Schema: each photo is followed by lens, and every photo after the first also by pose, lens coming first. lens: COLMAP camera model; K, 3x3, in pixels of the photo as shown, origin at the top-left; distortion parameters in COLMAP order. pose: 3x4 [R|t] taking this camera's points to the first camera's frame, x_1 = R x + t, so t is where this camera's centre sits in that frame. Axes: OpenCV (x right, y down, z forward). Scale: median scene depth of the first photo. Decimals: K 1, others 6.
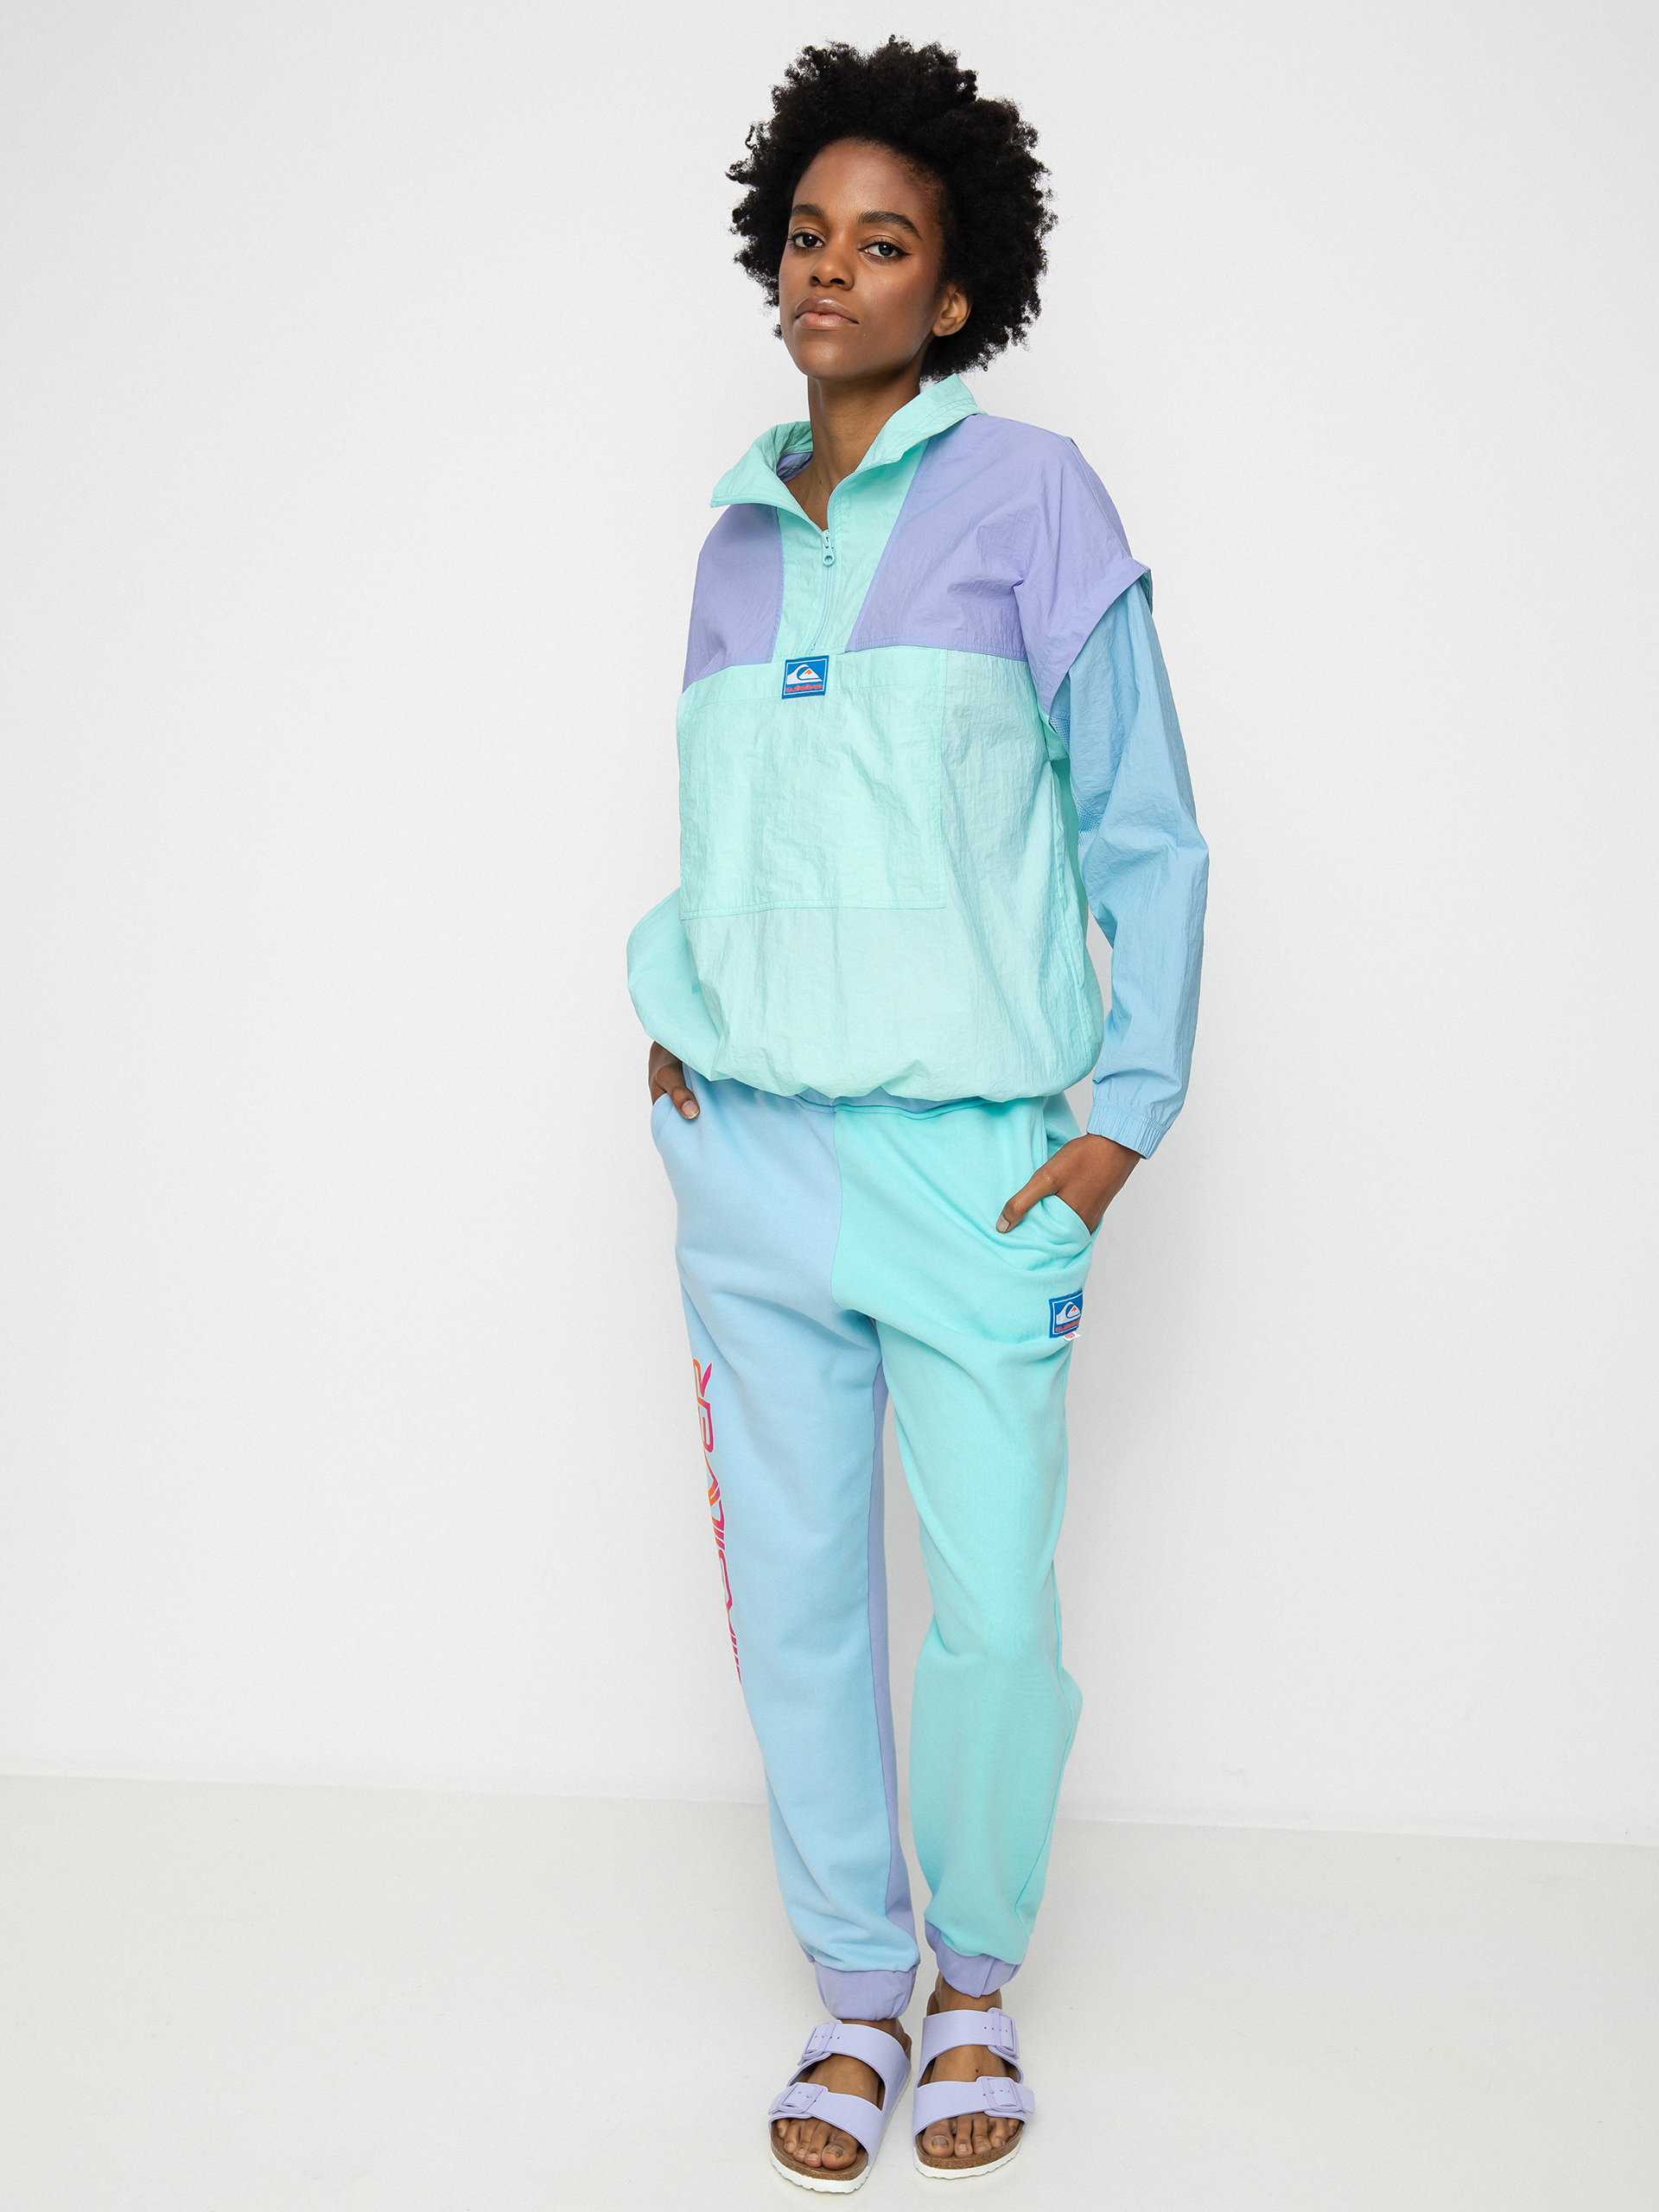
lens RADIAL K [[2737.4, 0, 829.5], [0, 2737.4, 1106.0], [0, 0, 1]] dist [-0.012153, -0.013958]
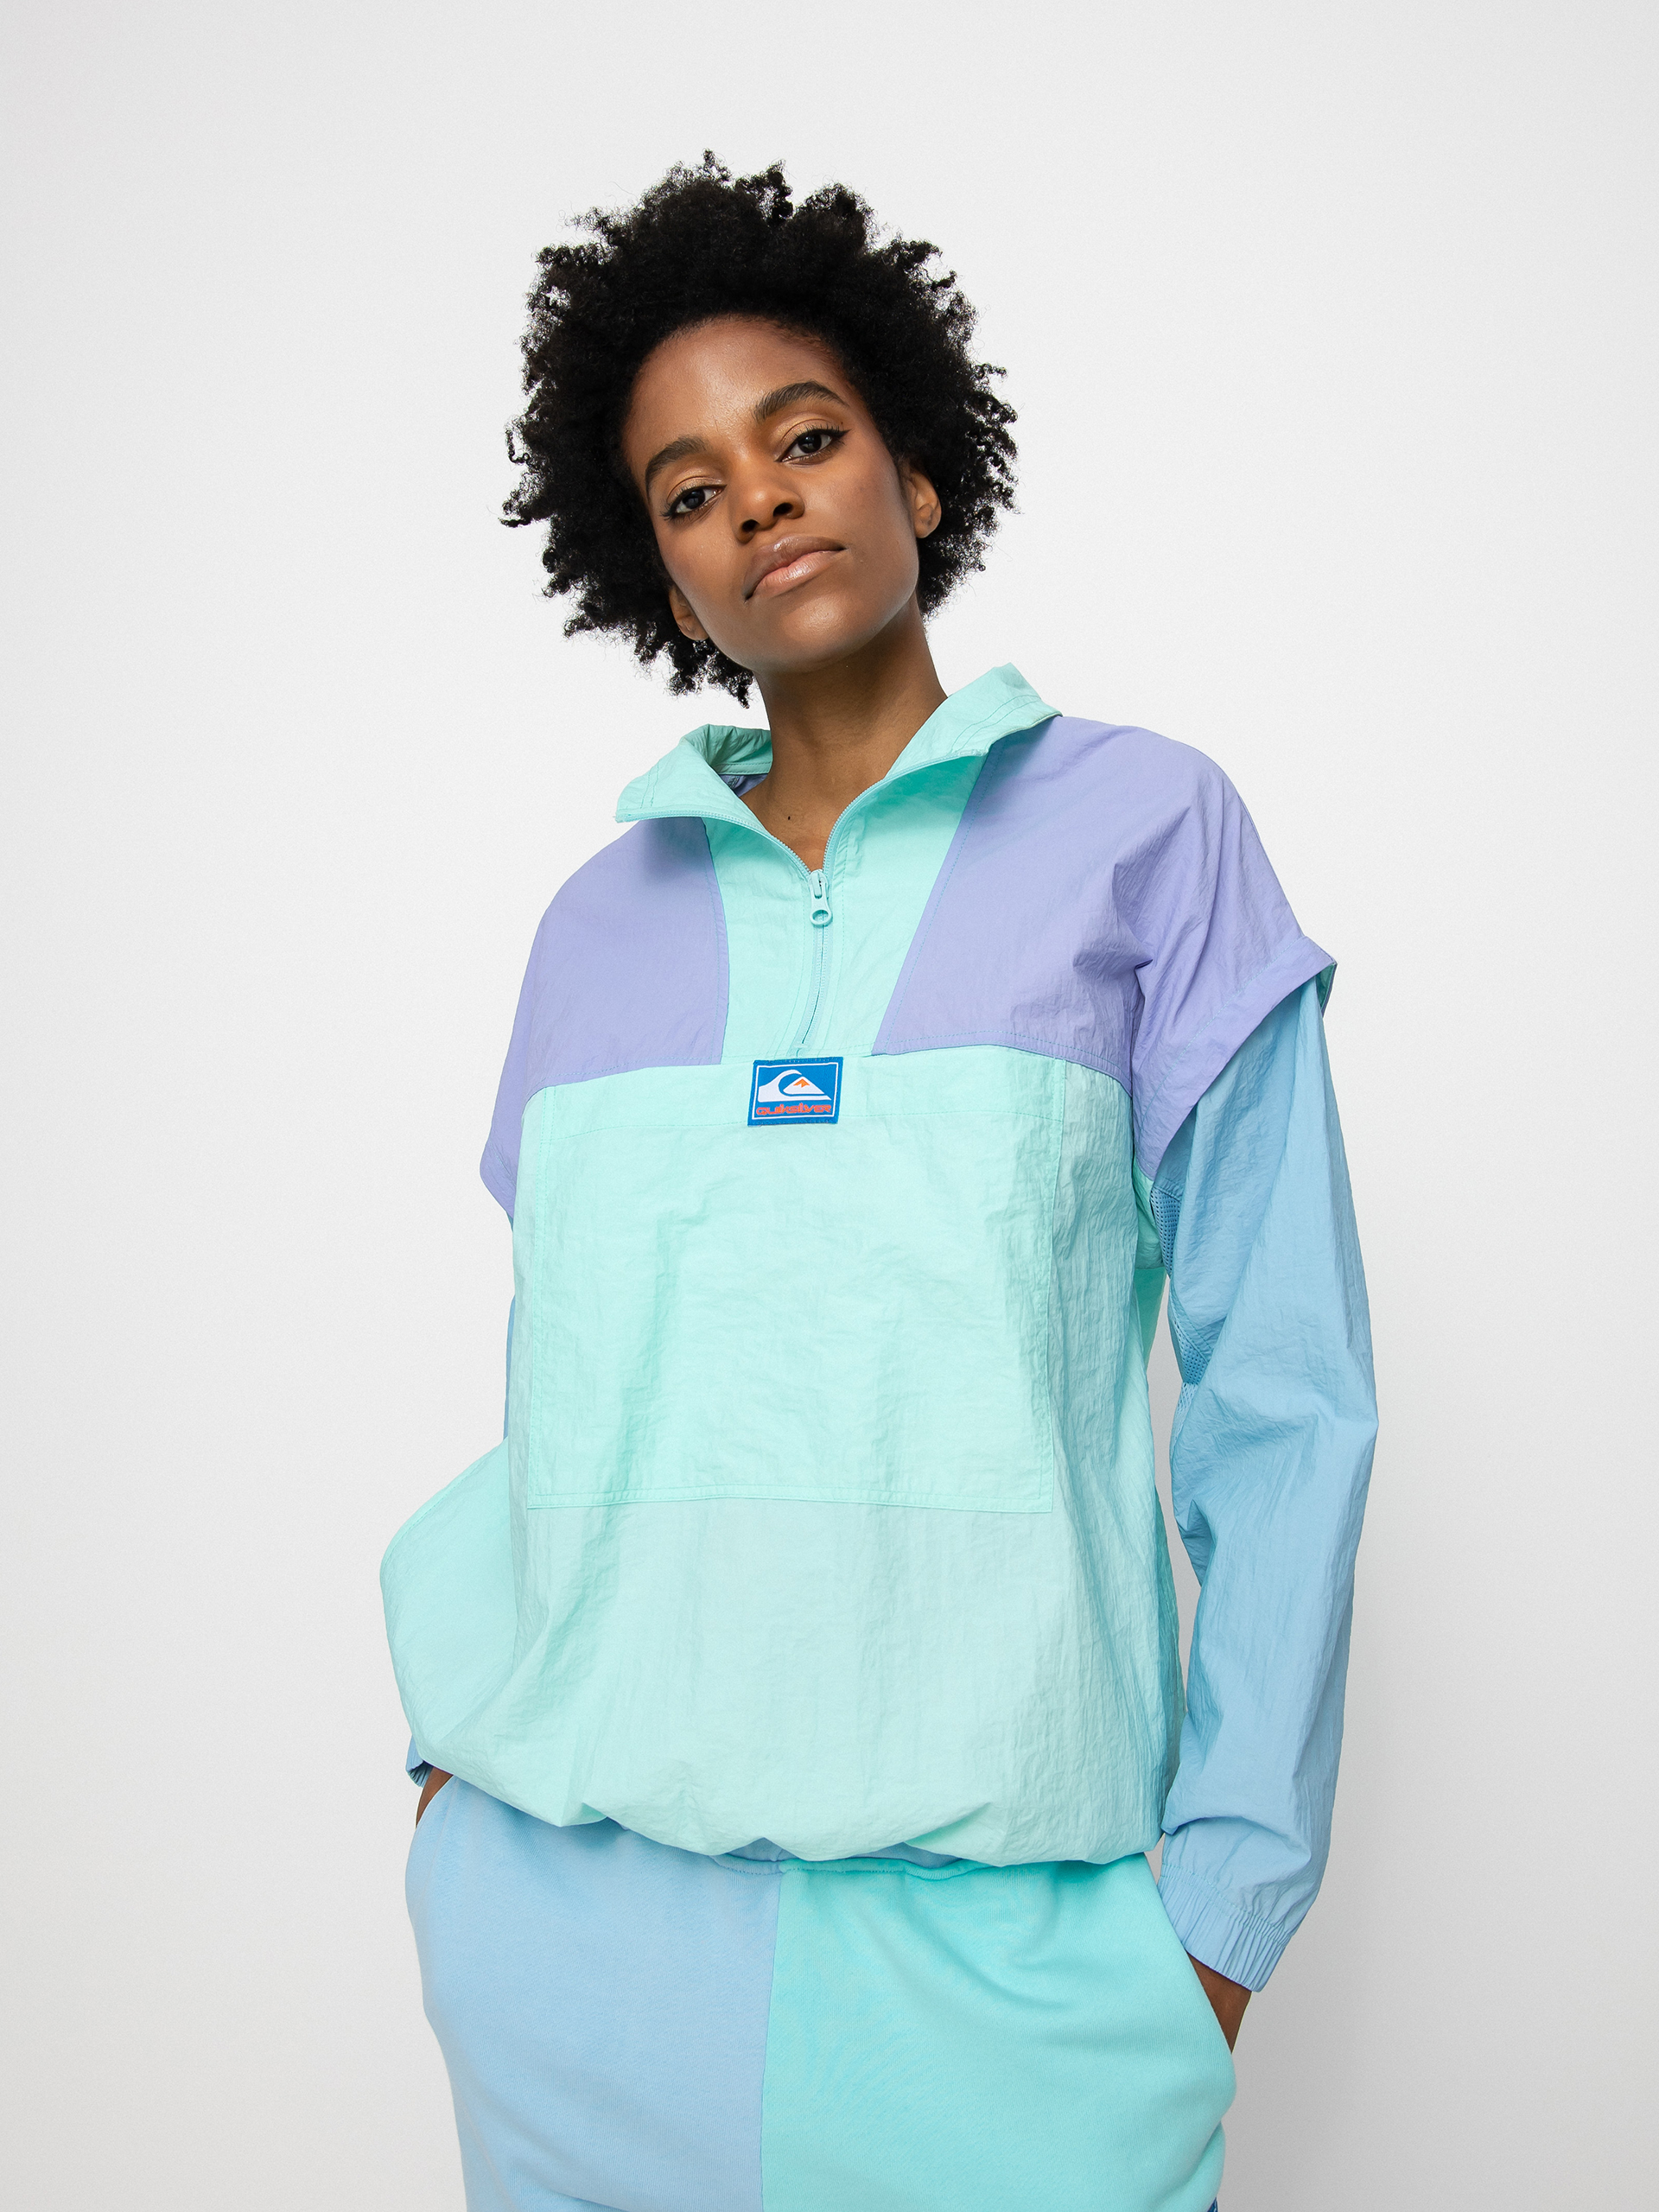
lens RADIAL K [[1627.3, 0, 829.5], [0, 1627.3, 1106.0], [0, 0, 1]] dist [0.032774, 0.000499]
pose [[0.941331, 0.103040, 0.321369, -0.112743], [-0.020177, 0.967729, -0.251183, -0.067589], [-0.336880, 0.229962, 0.913033, 0.686288]]
